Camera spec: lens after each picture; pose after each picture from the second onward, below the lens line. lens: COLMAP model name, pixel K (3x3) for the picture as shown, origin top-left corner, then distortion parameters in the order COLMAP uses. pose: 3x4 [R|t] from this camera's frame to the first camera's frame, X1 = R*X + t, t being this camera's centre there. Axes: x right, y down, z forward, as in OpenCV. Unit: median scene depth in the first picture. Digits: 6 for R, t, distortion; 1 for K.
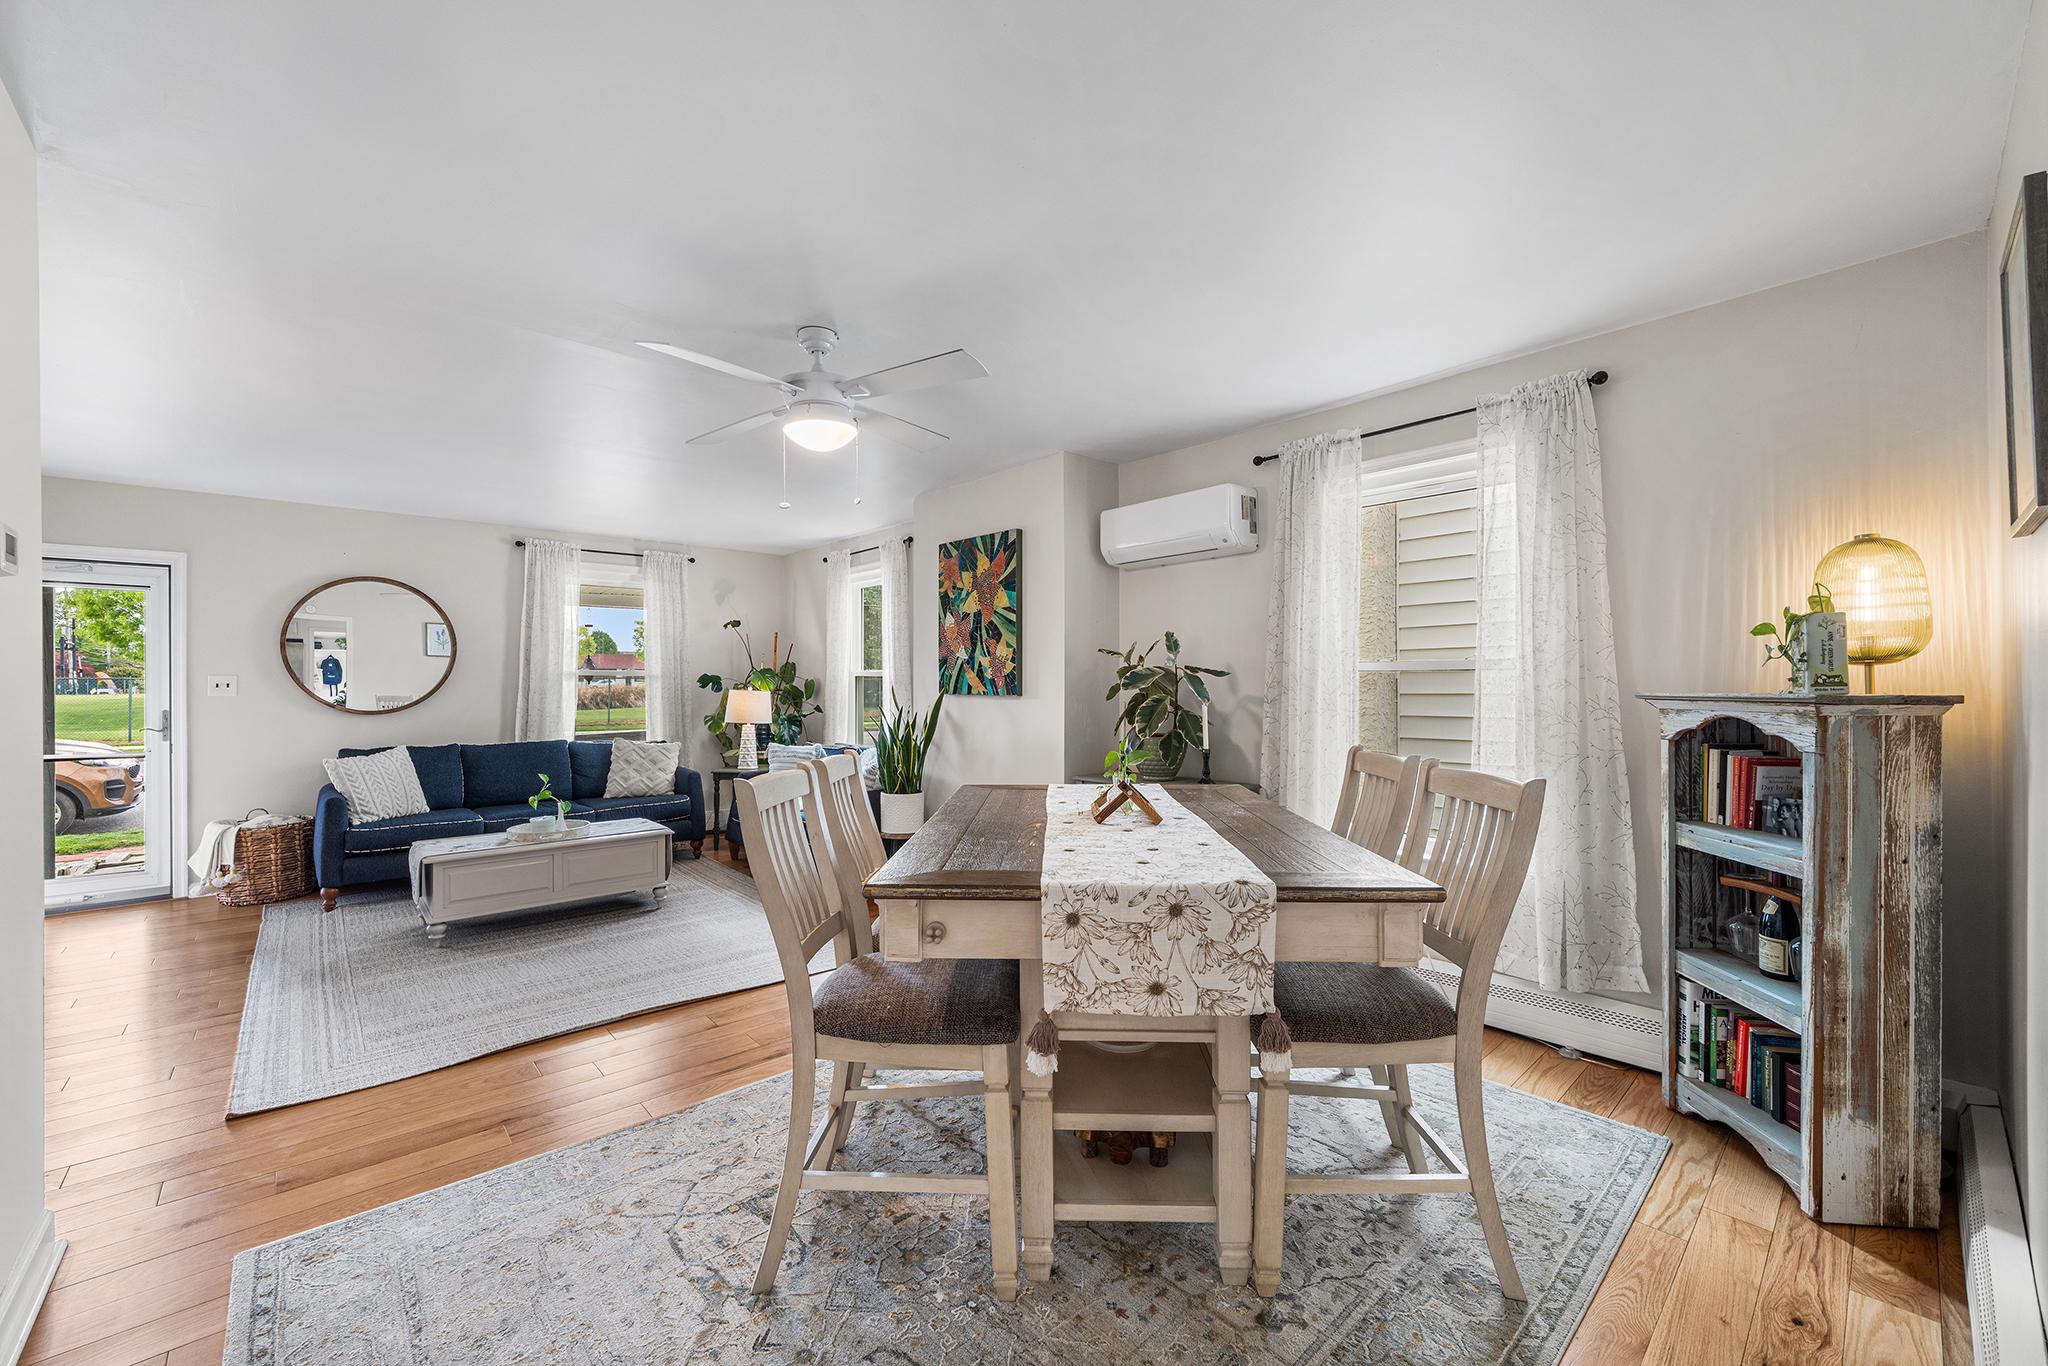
lens RADIAL K [[810.9, 0, 1024.6], [0, 810.9, 688.5], [0, 0, 1]] dist [-0.001561, -0.000254]
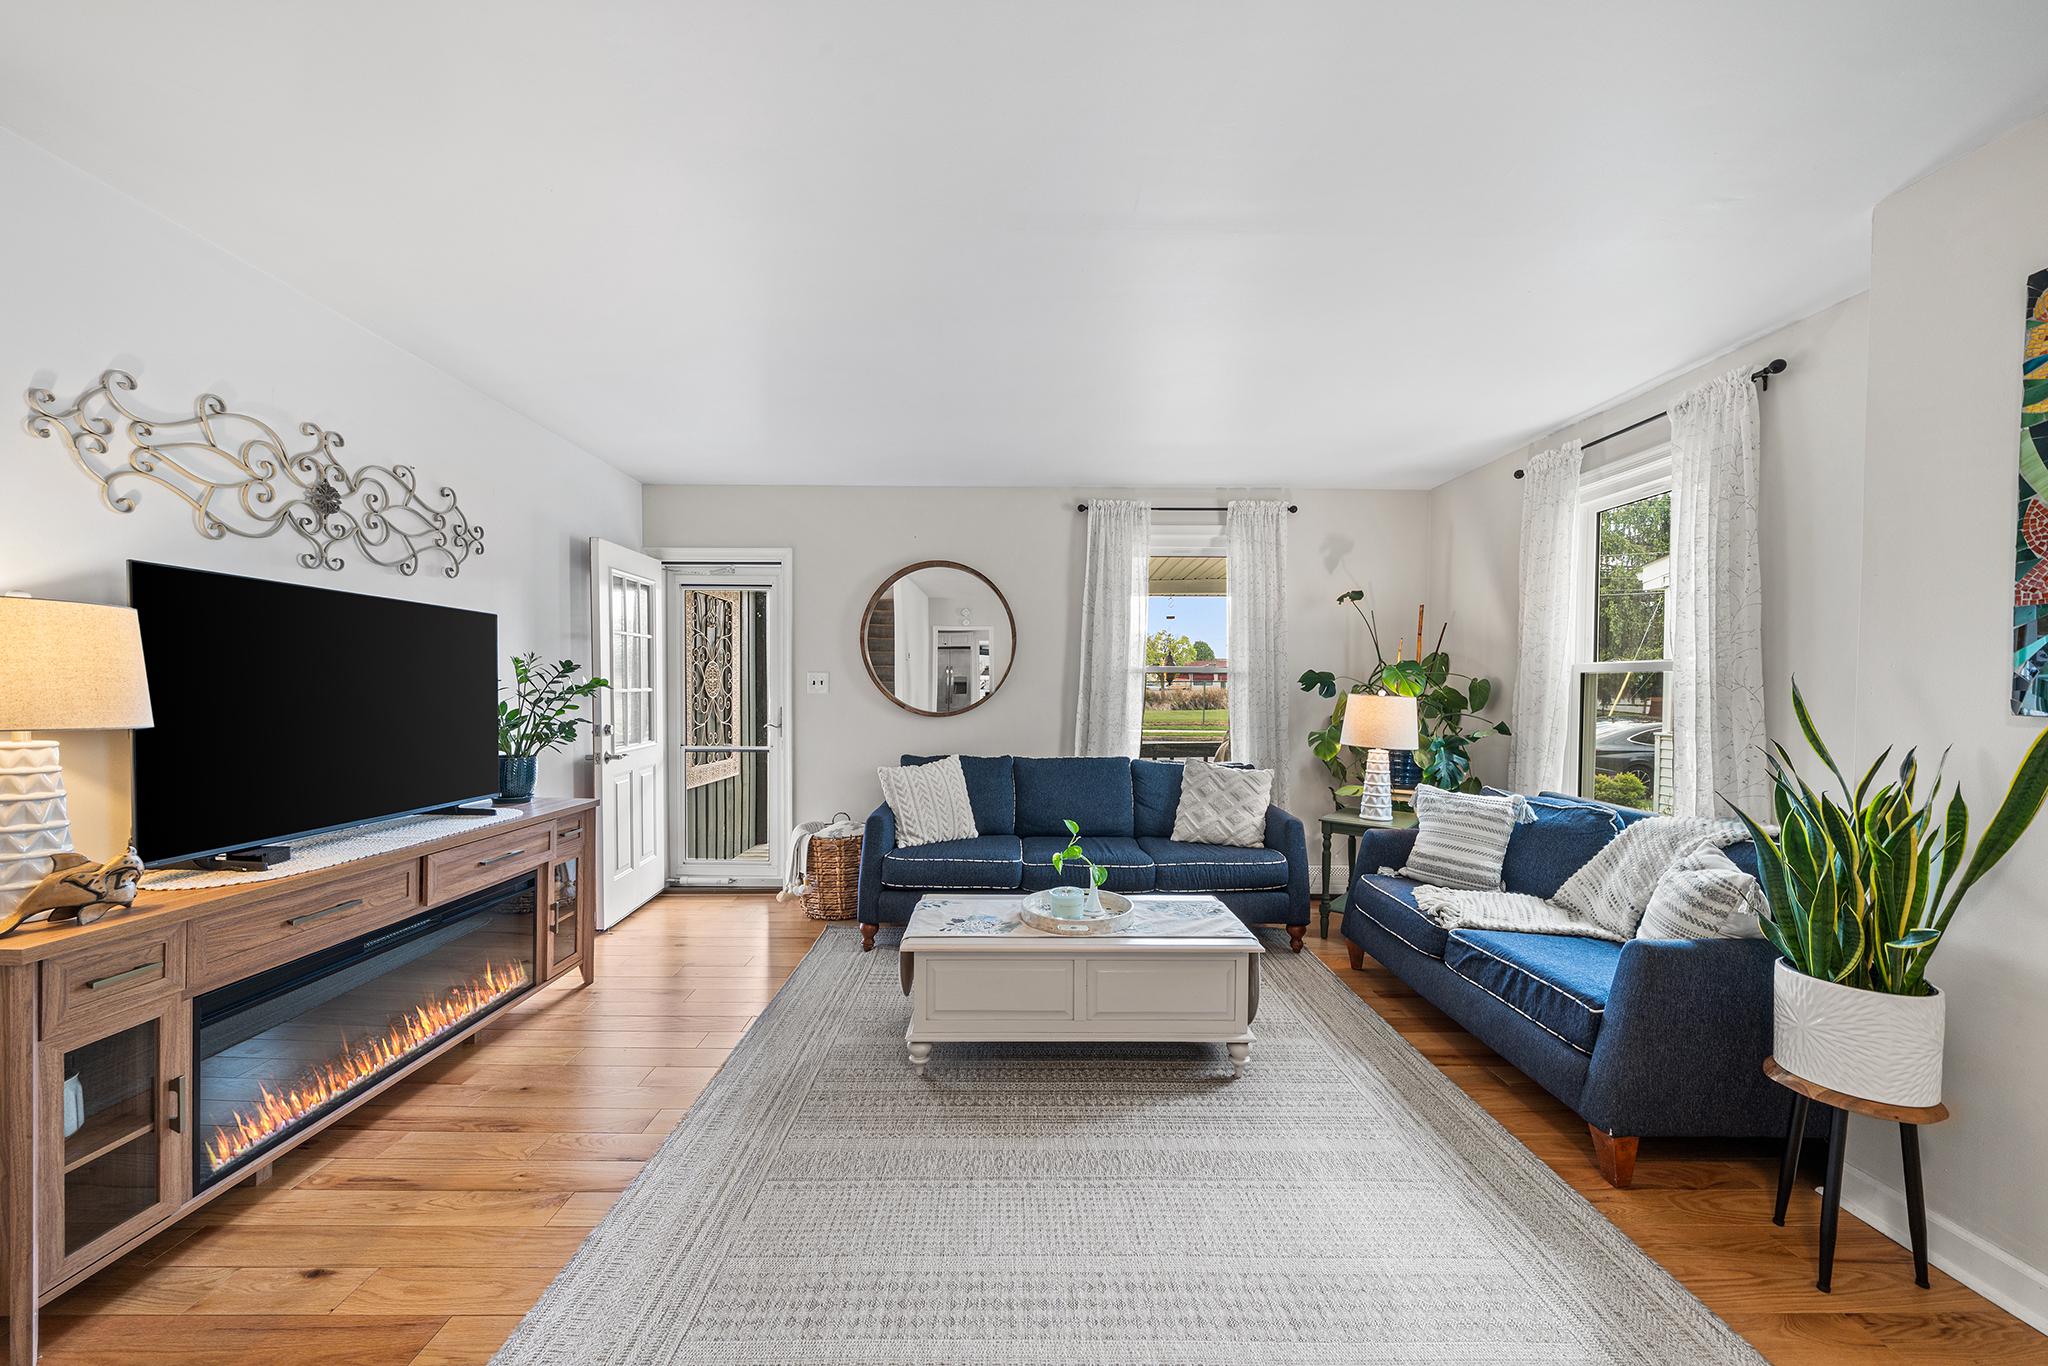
lens RADIAL K [[760.1, 0, 1023.8], [0, 760.1, 695.3], [0, 0, 1]] dist [-0.000293, -0.000051]
pose [[0.756676, 0.015239, -0.653613, -0.175191], [-0.012677, 0.999882, 0.008636, 0.000407], [0.653668, 0.001751, 0.756780, 0.397960]]
